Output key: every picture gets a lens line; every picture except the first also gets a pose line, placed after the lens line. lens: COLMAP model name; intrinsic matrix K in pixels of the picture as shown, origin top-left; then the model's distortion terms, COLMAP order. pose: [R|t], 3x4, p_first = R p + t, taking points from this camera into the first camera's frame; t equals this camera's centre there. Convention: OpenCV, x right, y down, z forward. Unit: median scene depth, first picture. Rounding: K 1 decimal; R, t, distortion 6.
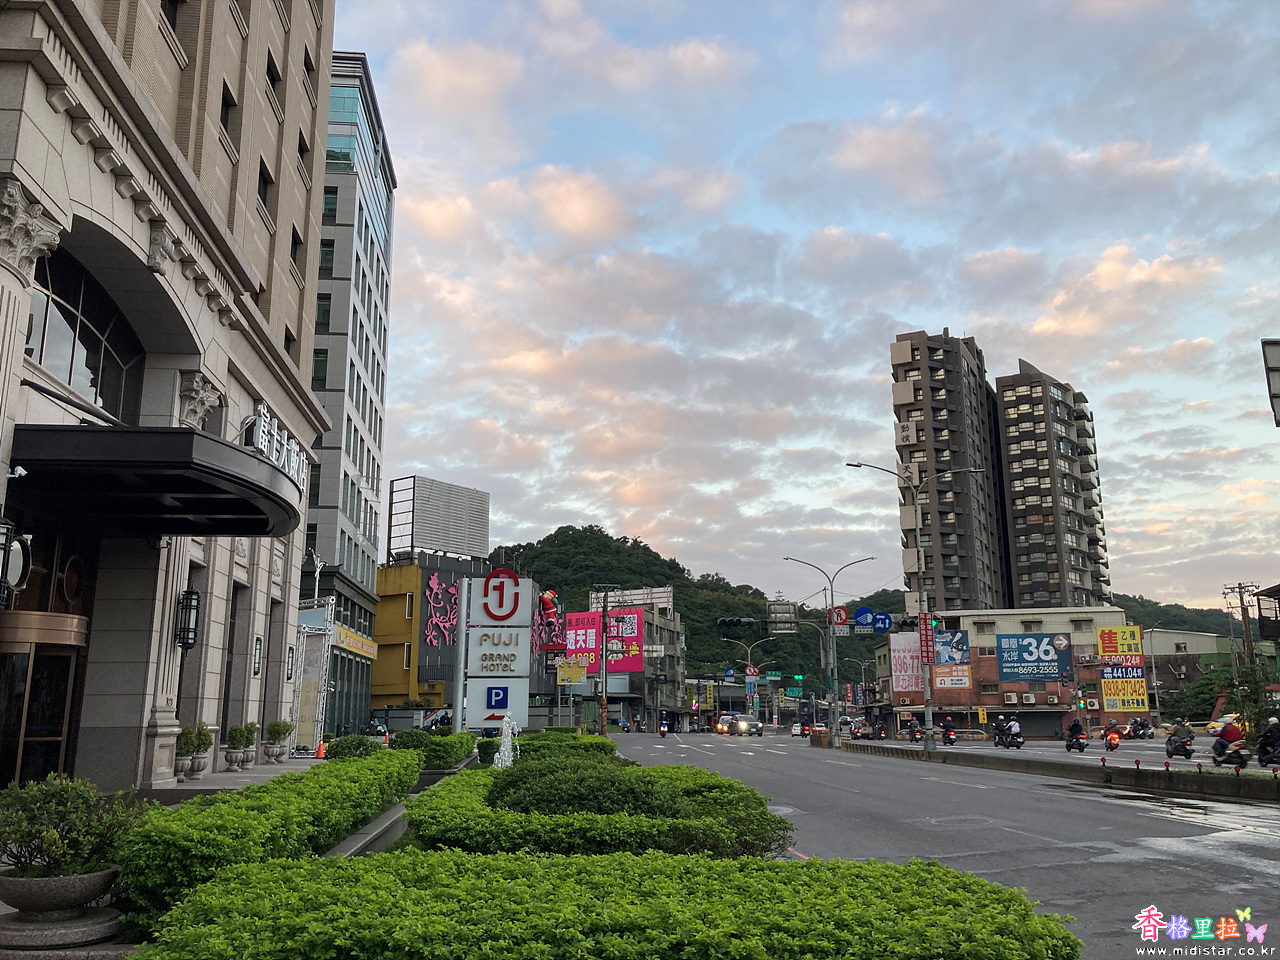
lens RADIAL K [[1064.7, 0, 651.1], [0, 1064.7, 475.4], [0, 0, 1]] dist [0.017947, -0.009772]
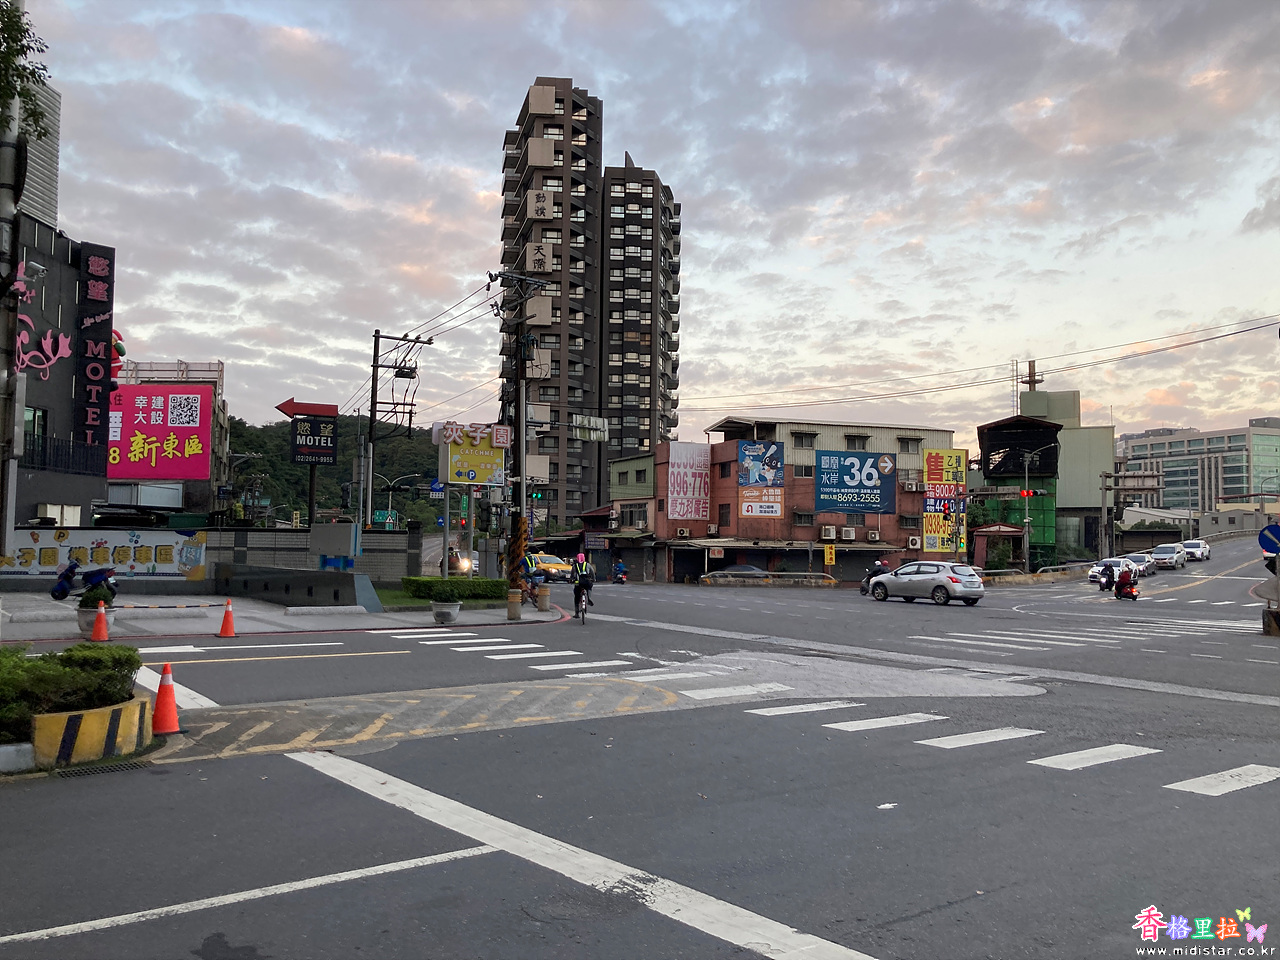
lens RADIAL K [[1064.7, 0, 635.4], [0, 1064.7, 485.8], [0, 0, 1]] dist [0.017947, -0.009772]
pose [[0.848762, 0.049674, 0.526437, -0.182985], [-0.134698, 0.983045, 0.124412, 0.097348], [-0.511331, -0.176506, 0.841062, 0.425271]]
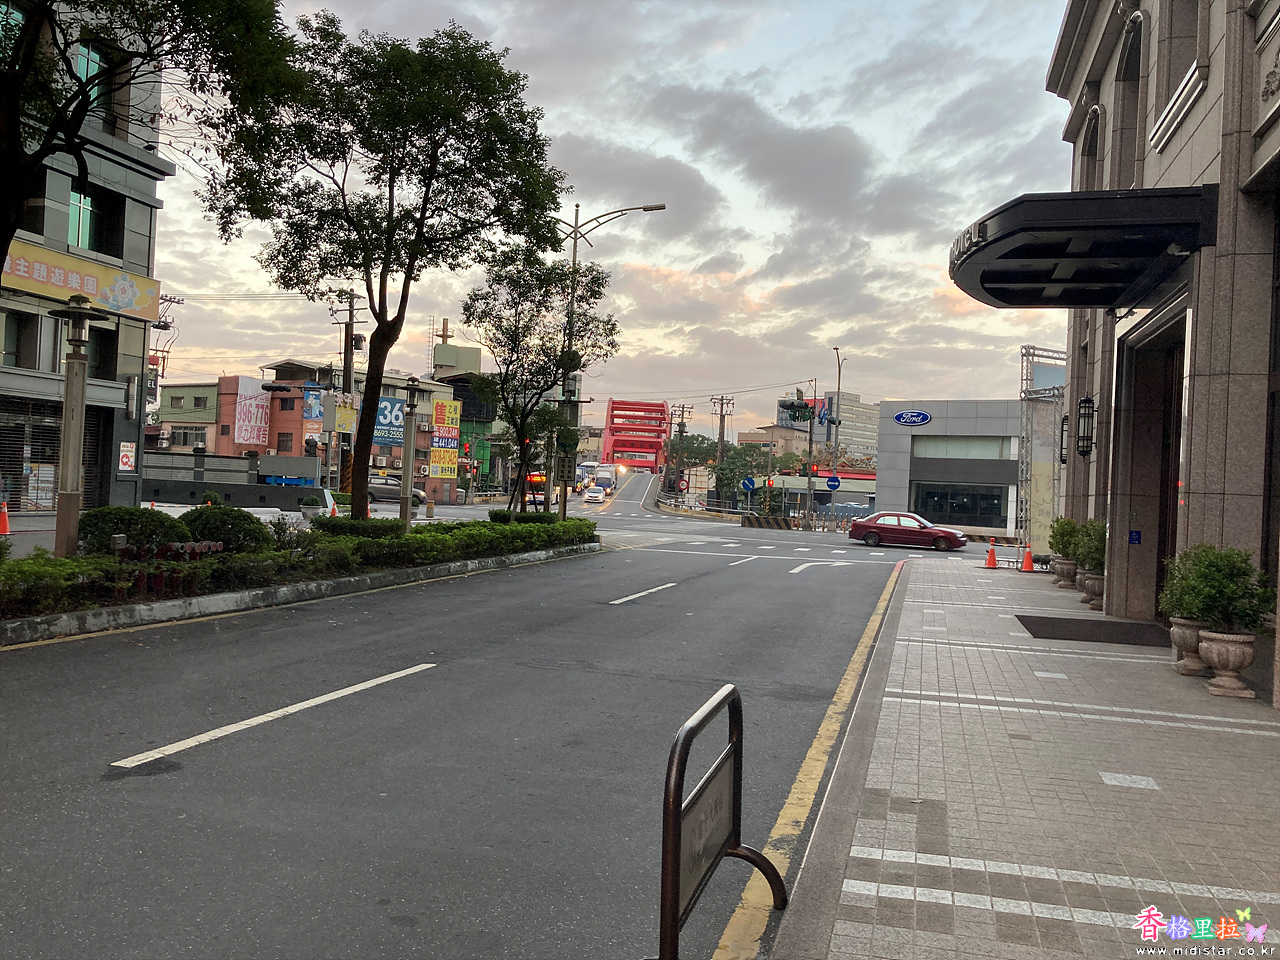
lens RADIAL K [[1064.7, 0, 642.8], [0, 1064.7, 478.6], [0, 0, 1]] dist [0.017947, -0.009772]
pose [[0.366980, 0.035144, 0.929565, -0.465127], [-0.253739, 0.965174, 0.063683, 0.097781], [-0.894954, -0.259237, 0.363117, 0.411599]]
